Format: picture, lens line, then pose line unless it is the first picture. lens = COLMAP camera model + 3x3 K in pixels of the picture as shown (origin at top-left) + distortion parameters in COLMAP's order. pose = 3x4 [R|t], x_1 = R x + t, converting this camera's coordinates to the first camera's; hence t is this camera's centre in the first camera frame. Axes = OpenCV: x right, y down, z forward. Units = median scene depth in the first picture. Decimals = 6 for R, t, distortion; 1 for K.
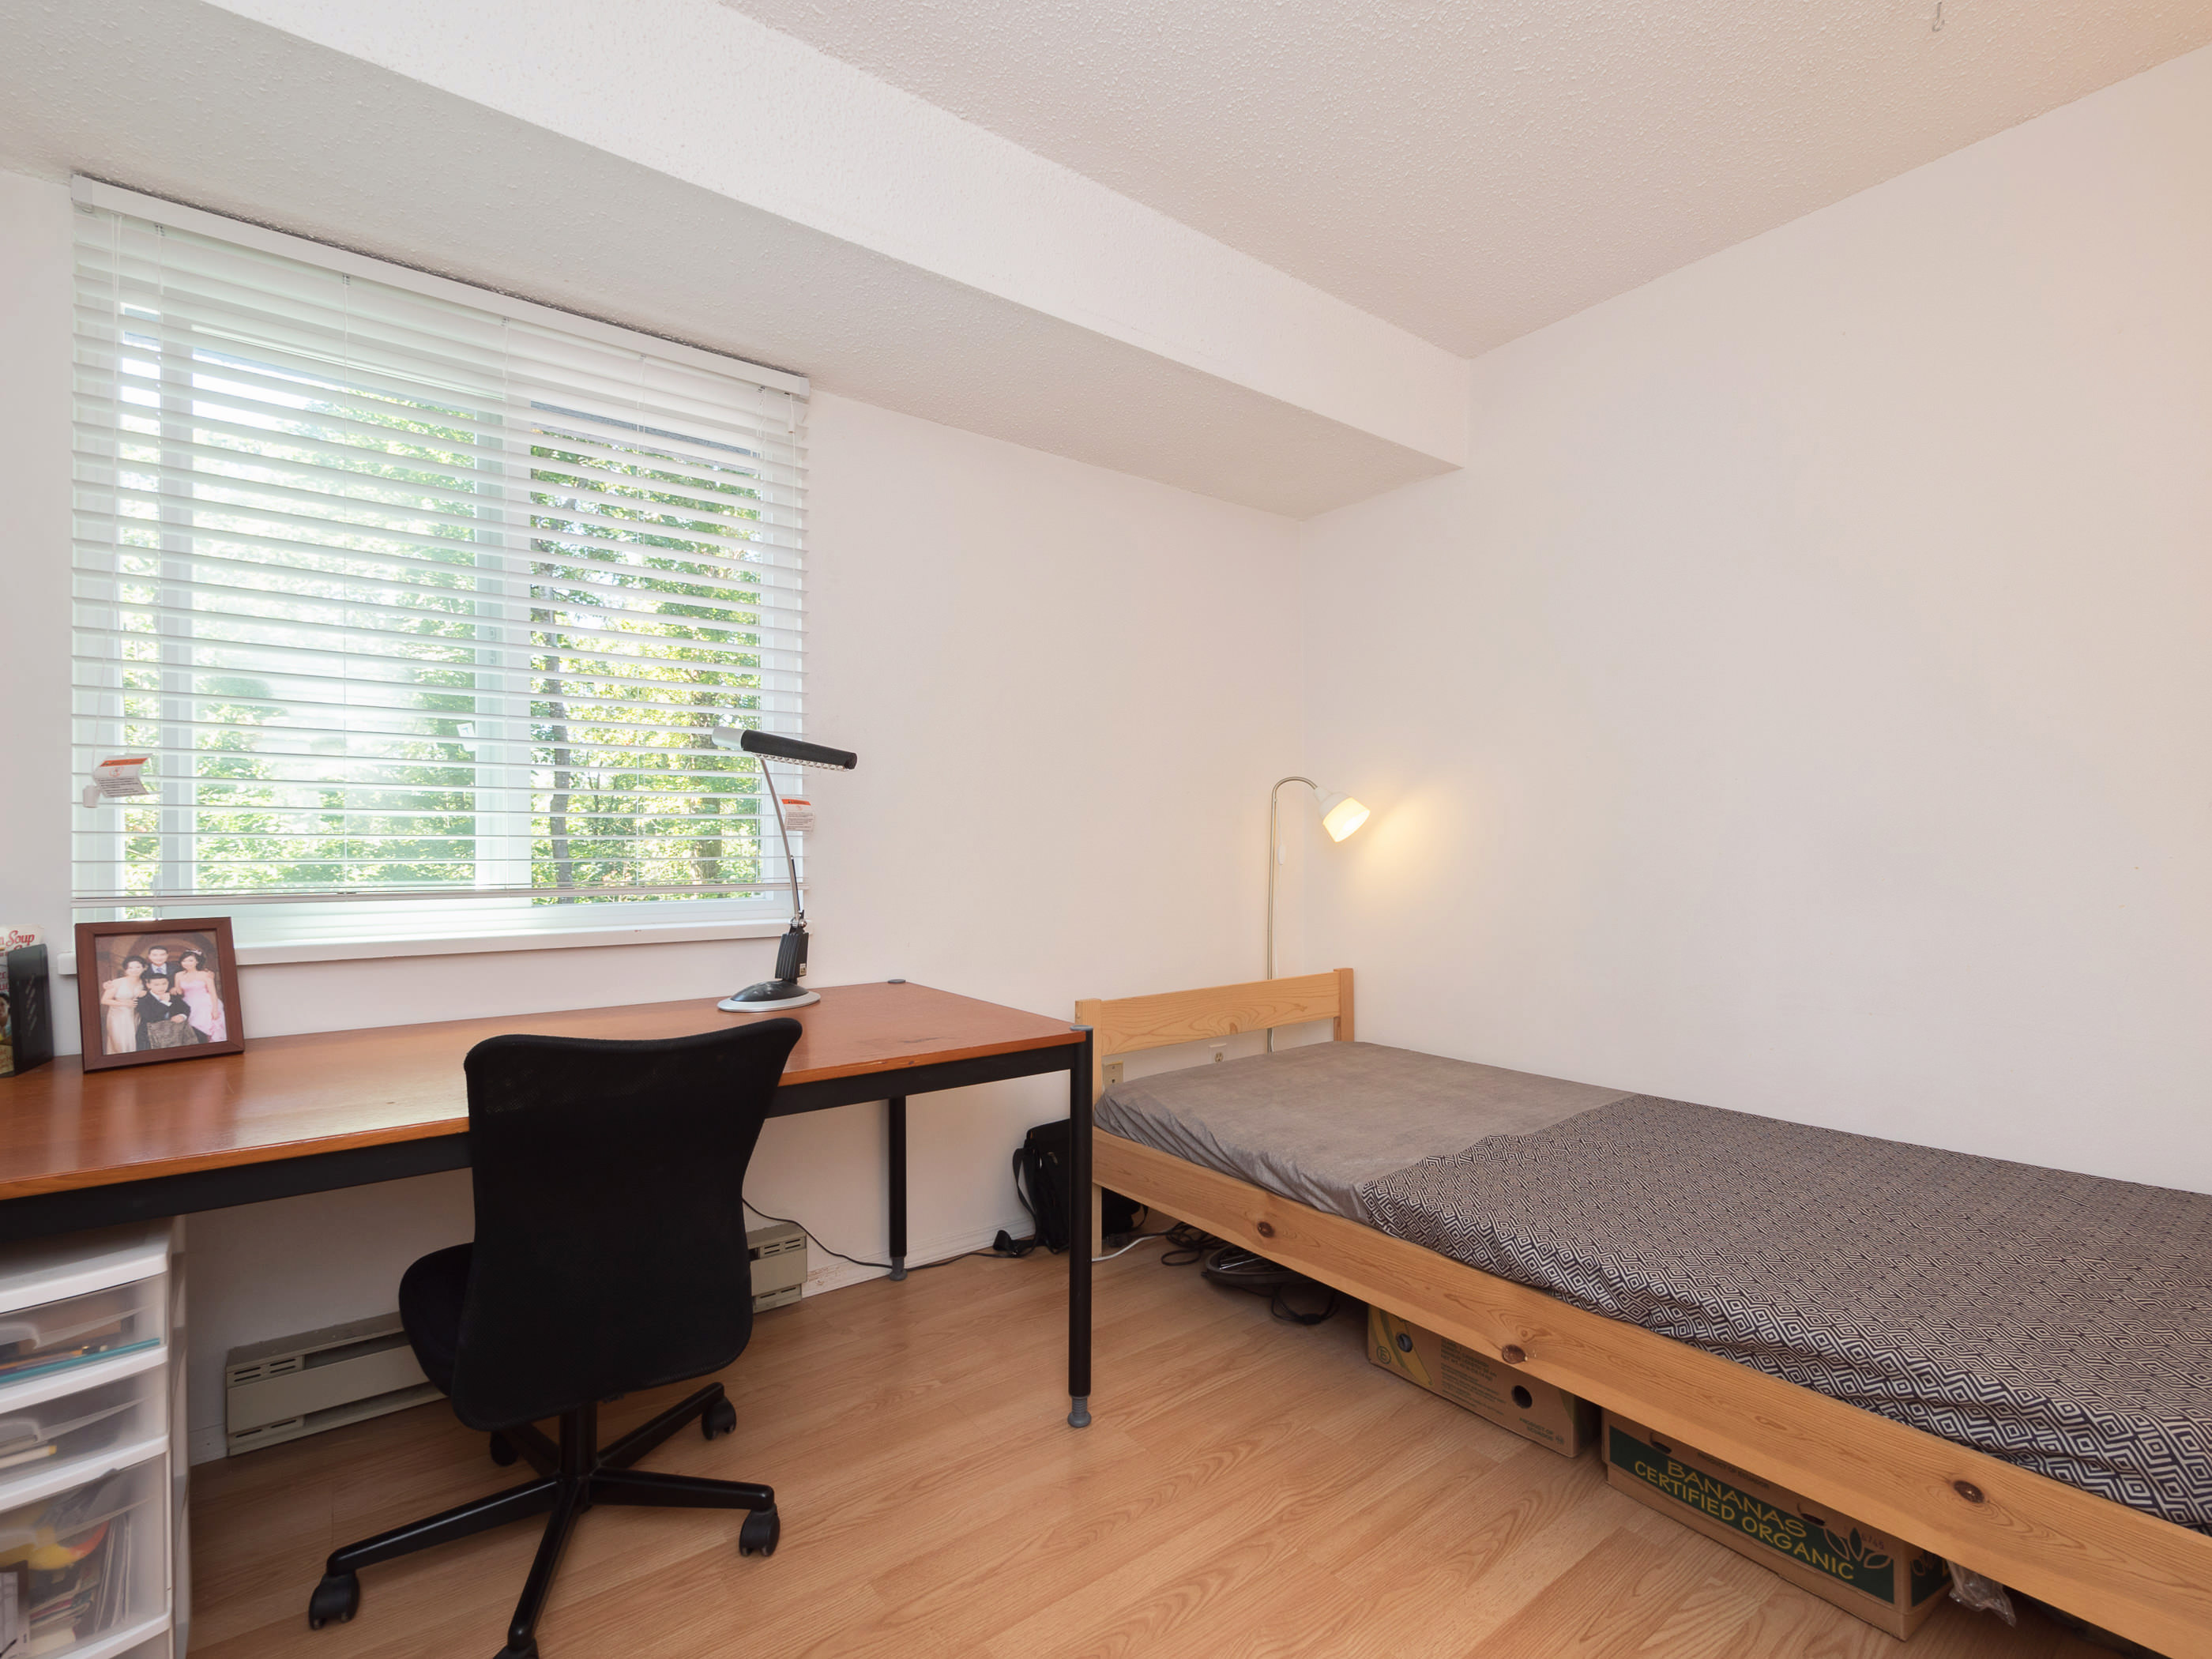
lens RADIAL K [[1042.9, 0, 1103.3], [0, 1042.9, 839.4], [0, 0, 1]] dist [-0.003601, -0.000780]
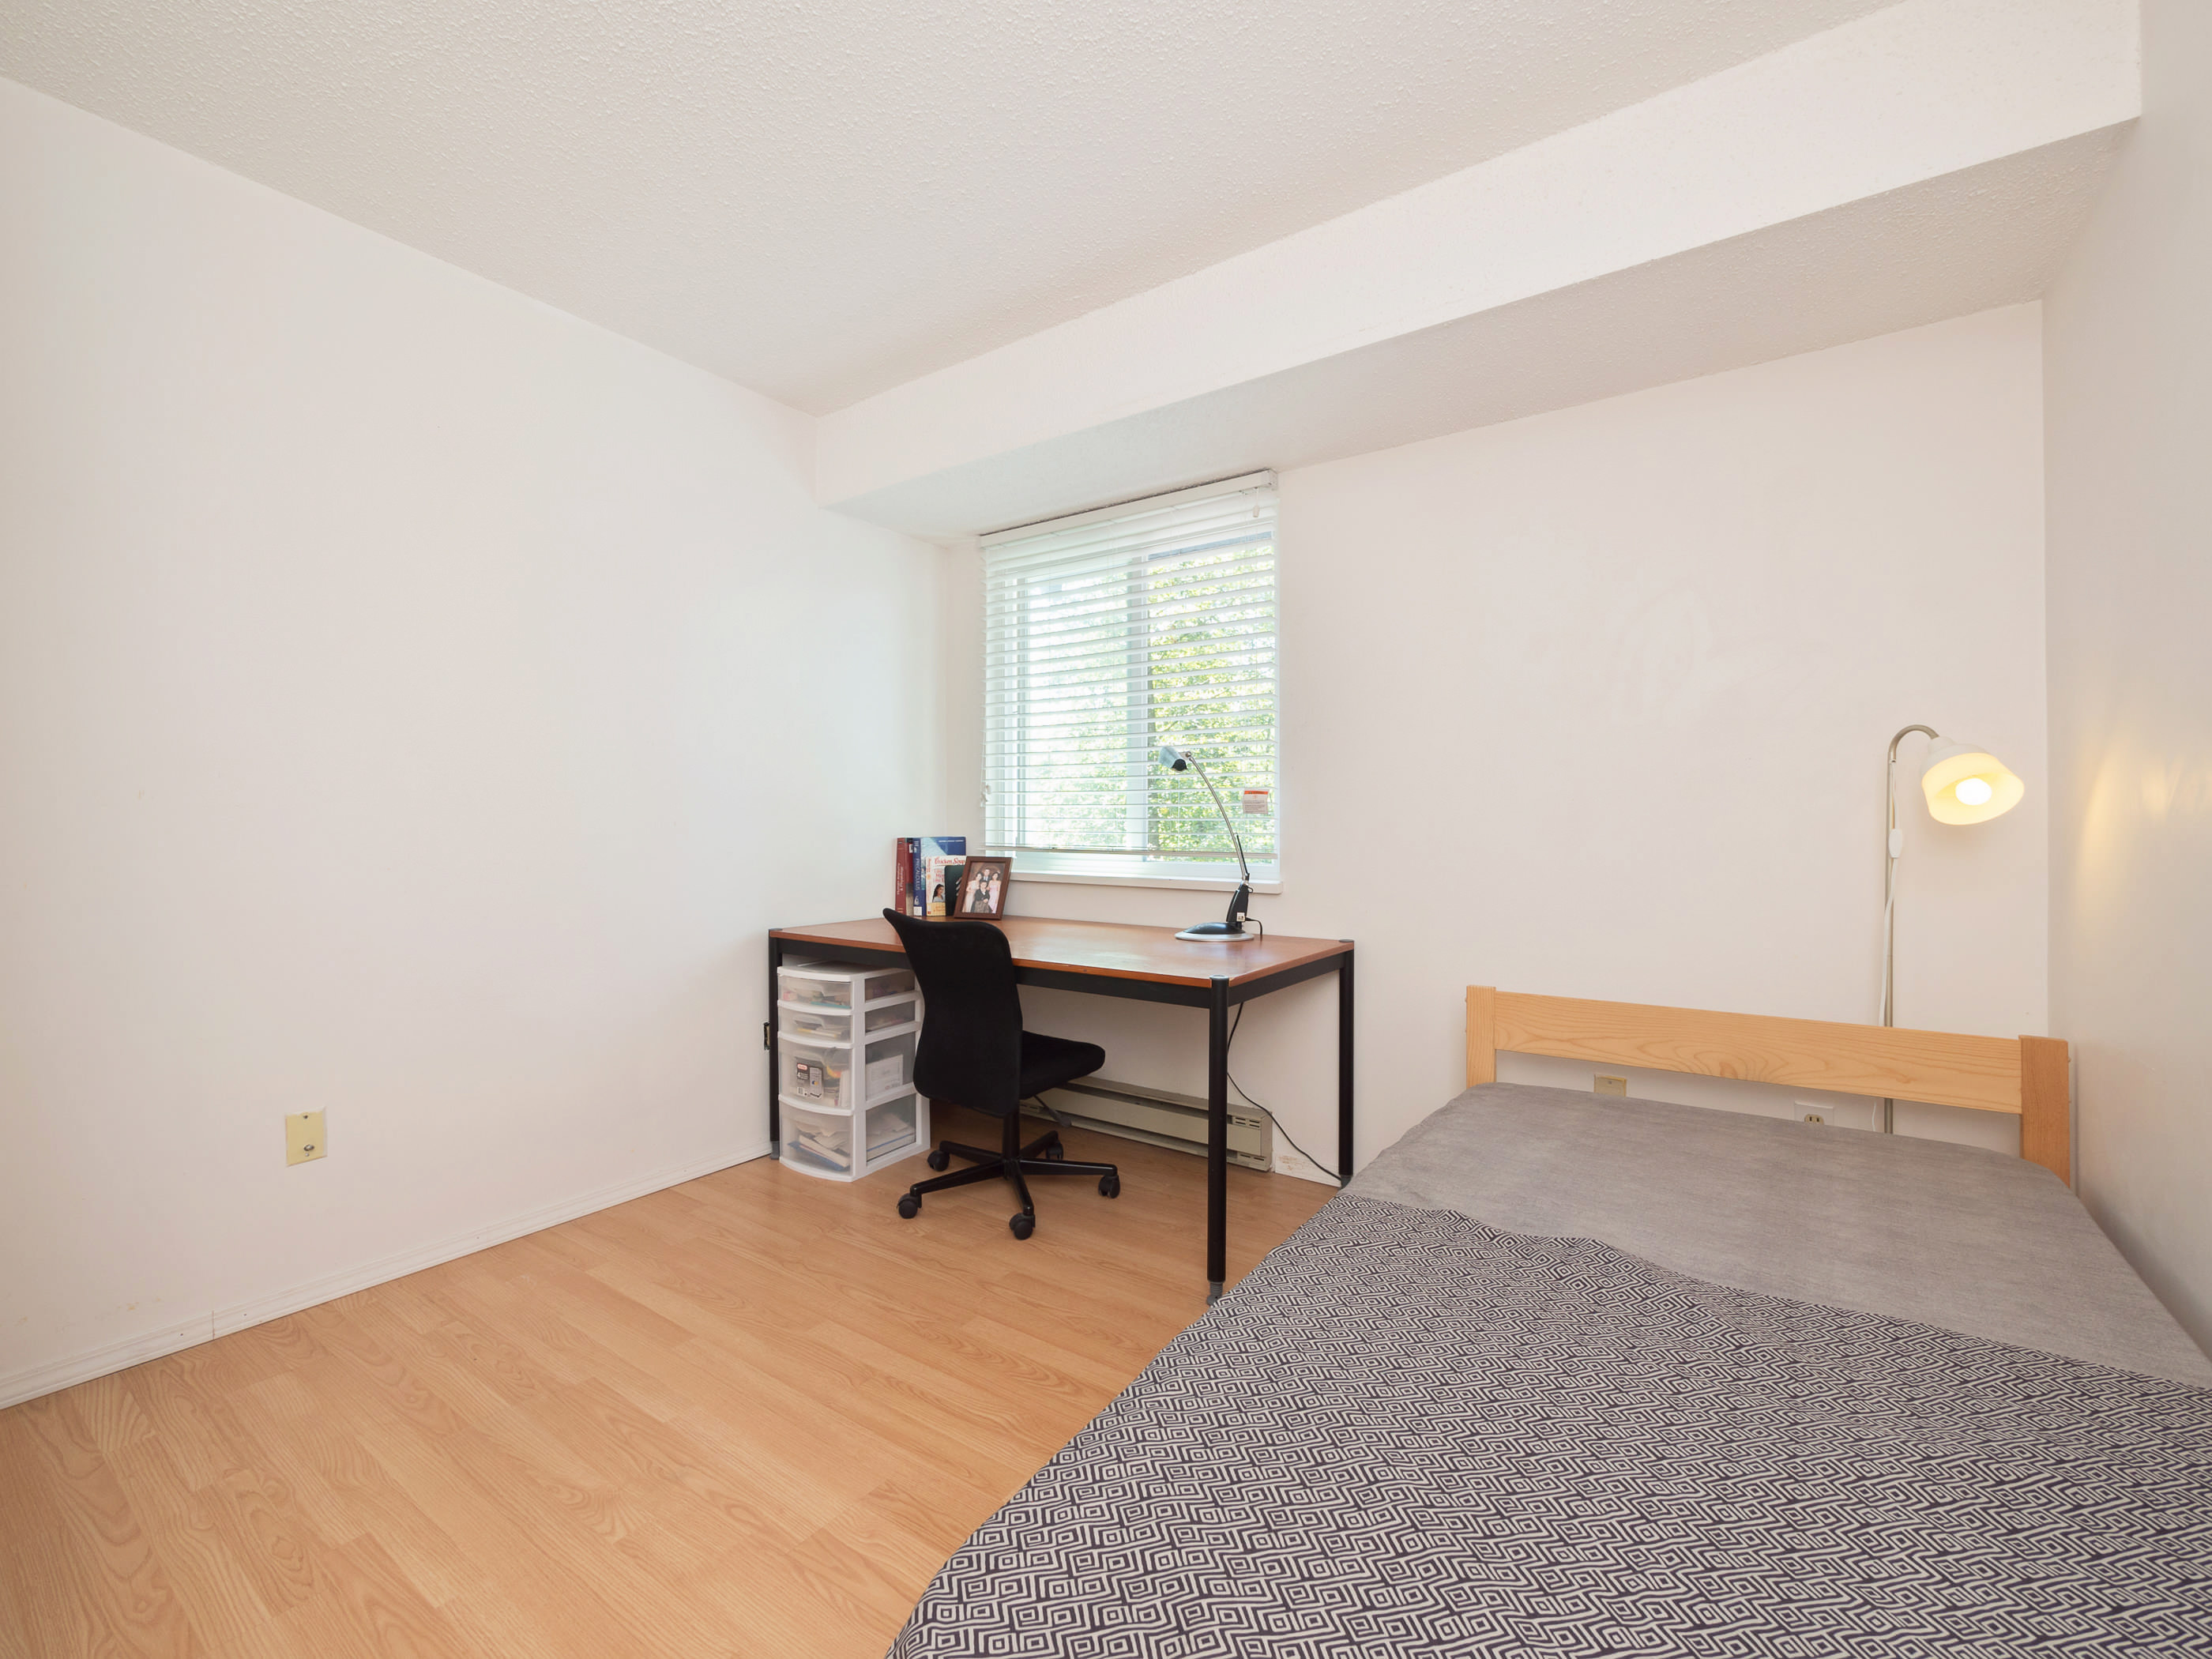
lens RADIAL K [[972.8, 0, 1102.8], [0, 972.8, 822.6], [0, 0, 1]] dist [-0.012927, 0.002564]
pose [[0.279837, 0.001904, -0.960046, 0.886186], [0.000523, 0.999998, 0.002136, -0.000324], [0.960047, -0.001100, 0.279836, 0.486198]]
